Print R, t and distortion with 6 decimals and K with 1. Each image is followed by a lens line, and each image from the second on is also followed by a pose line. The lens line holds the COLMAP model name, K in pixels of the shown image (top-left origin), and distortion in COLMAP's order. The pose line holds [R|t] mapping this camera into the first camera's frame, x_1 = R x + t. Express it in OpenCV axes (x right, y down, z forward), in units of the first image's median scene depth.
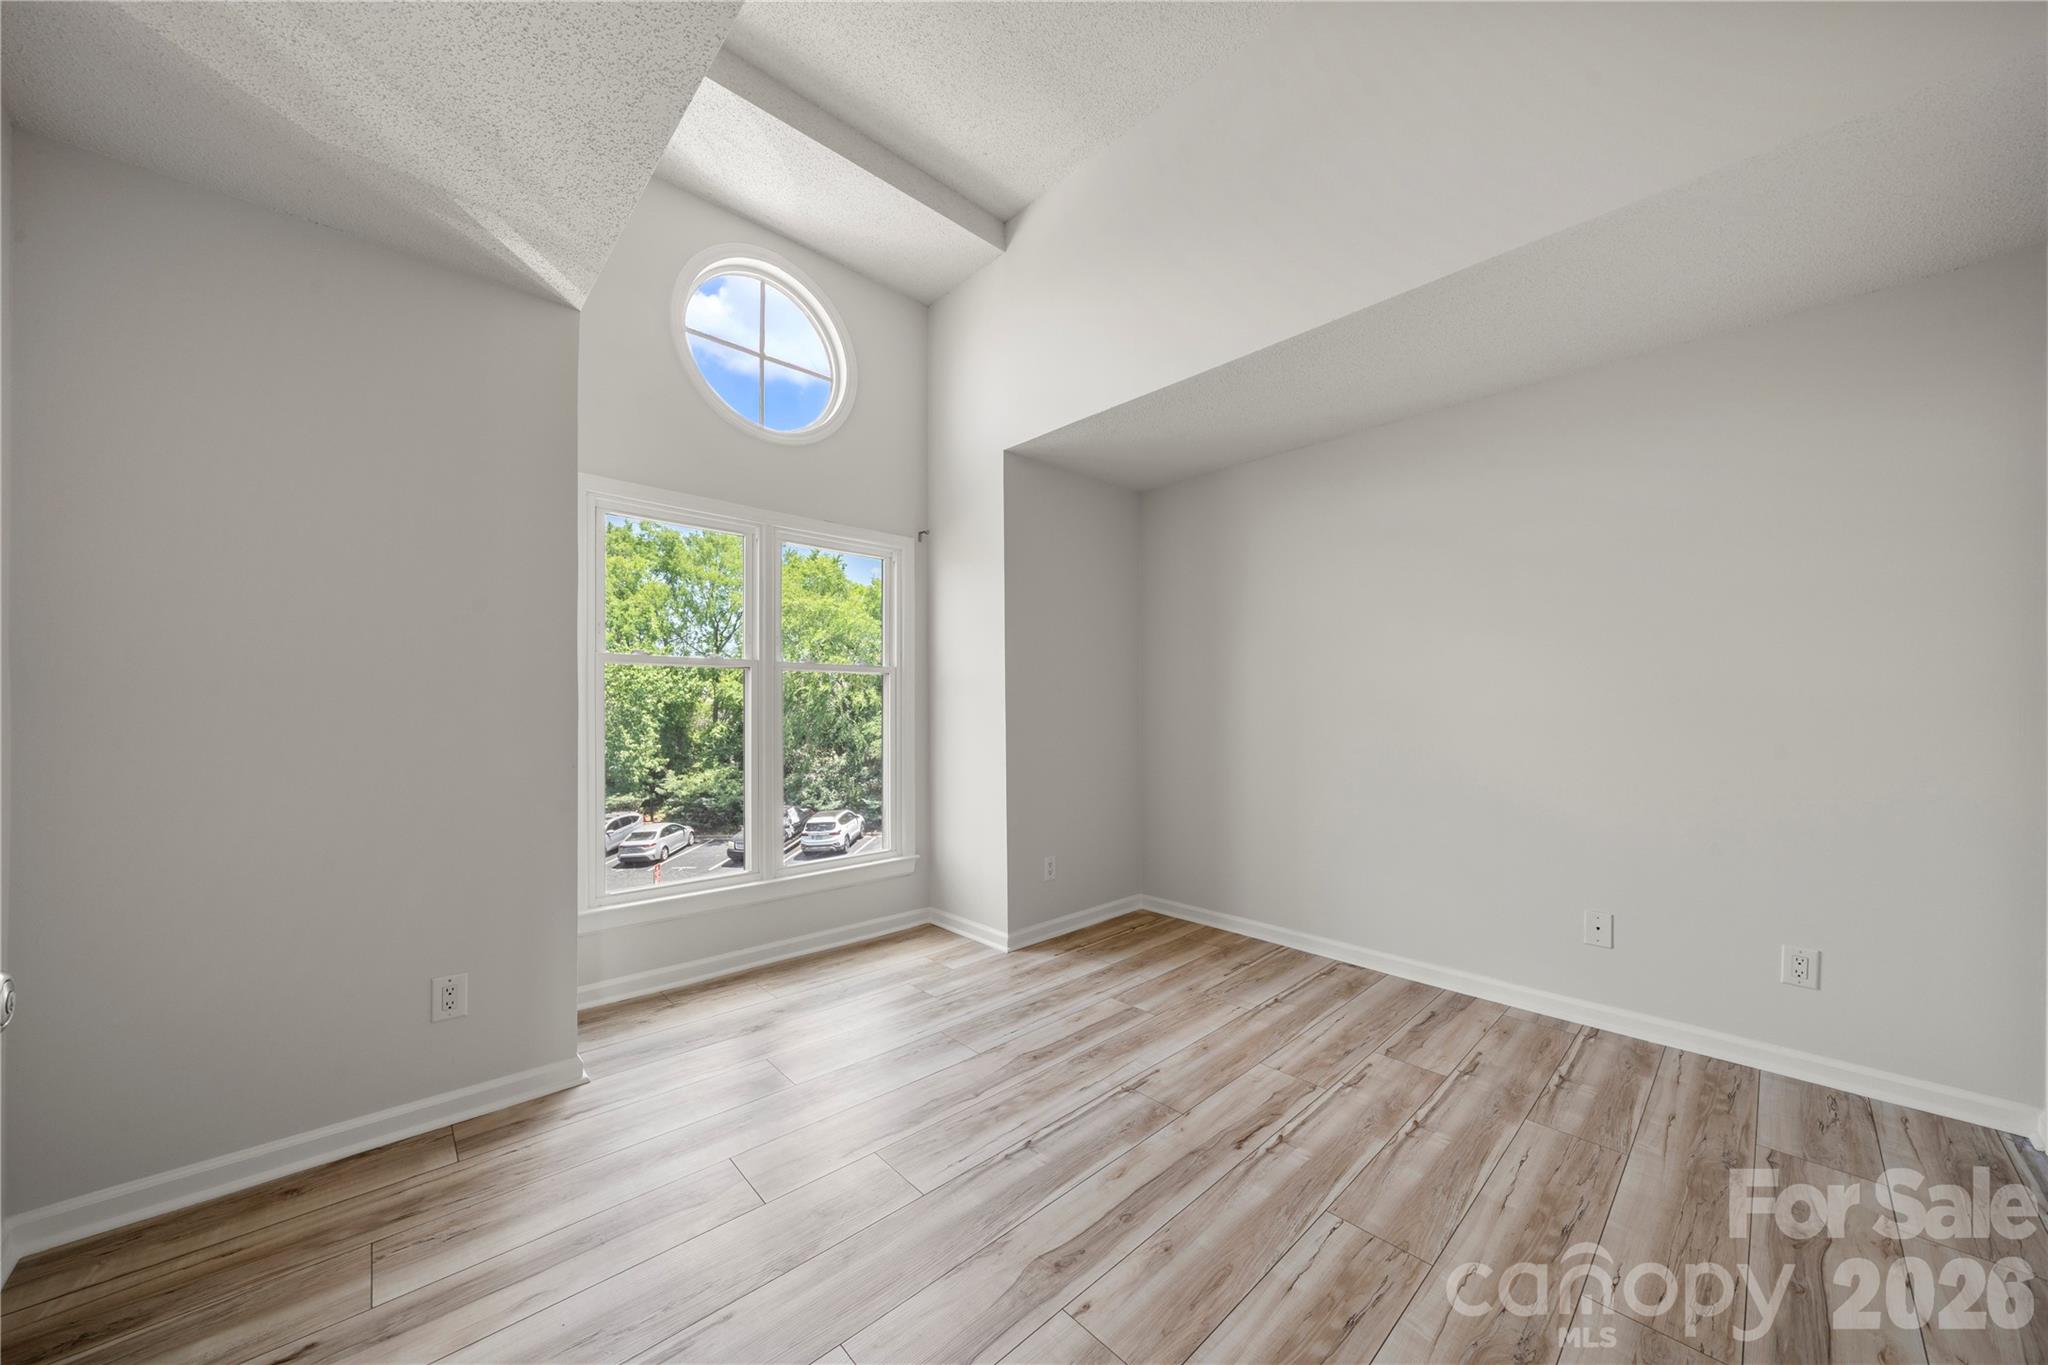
lens RADIAL K [[703.8, 0, 1023.9], [0, 703.8, 714.3], [0, 0, 1]] dist [-0.006373, 0.000046]
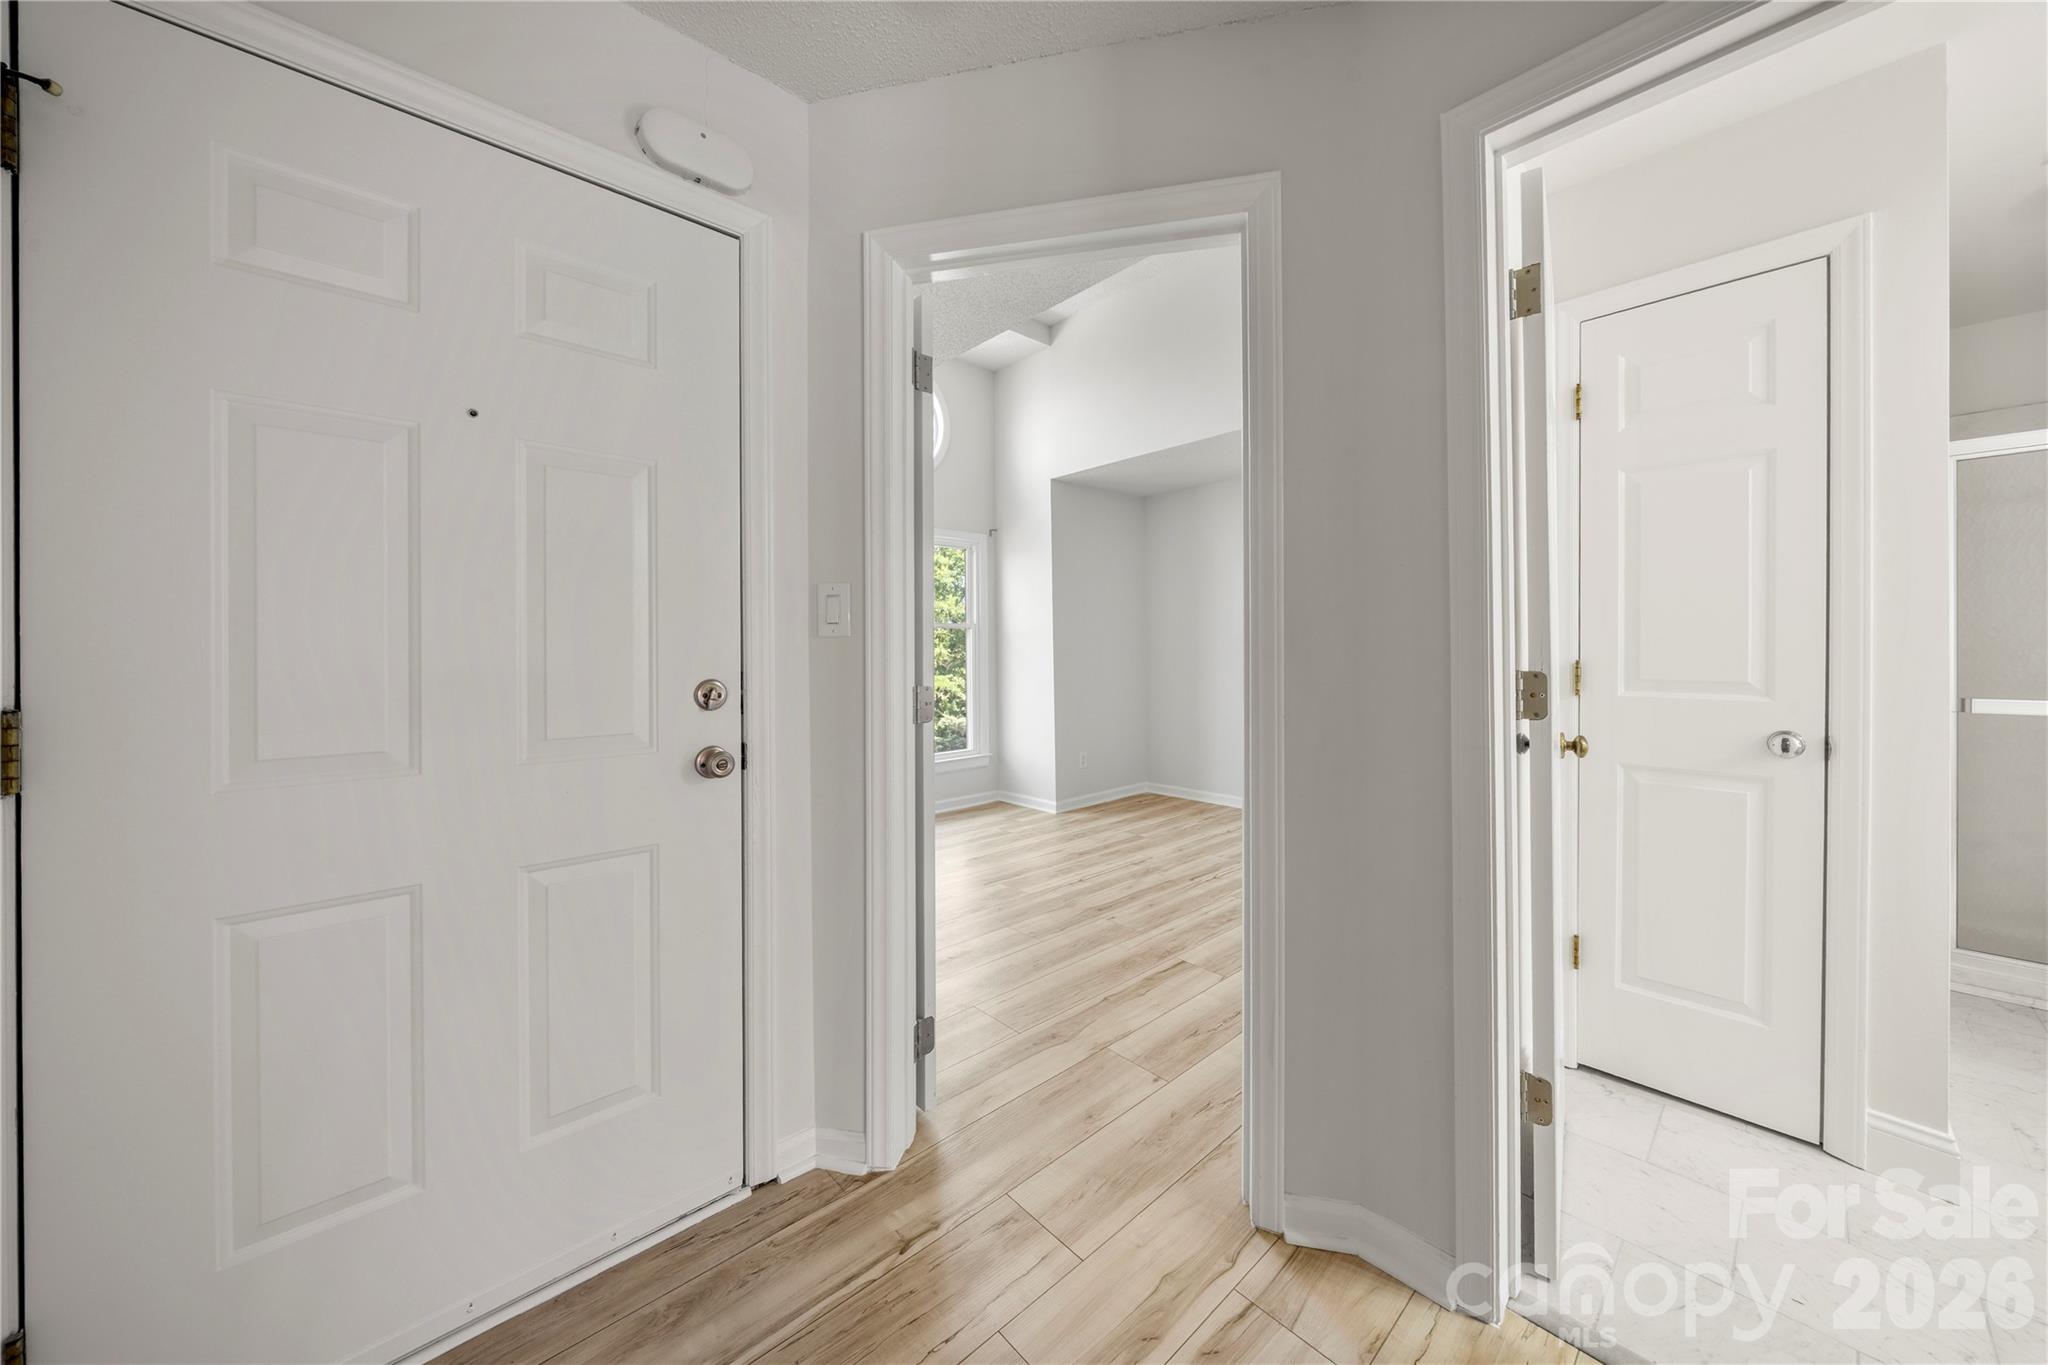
lens RADIAL K [[702.2, 0, 1029.7], [0, 702.2, 658.5], [0, 0, 1]] dist [-0.003207, 0.000067]
pose [[0.999866, -0.008070, -0.014276, -0.073588], [0.008085, 0.999967, 0.001027, 0.007934], [0.014267, -0.001142, 0.999898, -0.660540]]
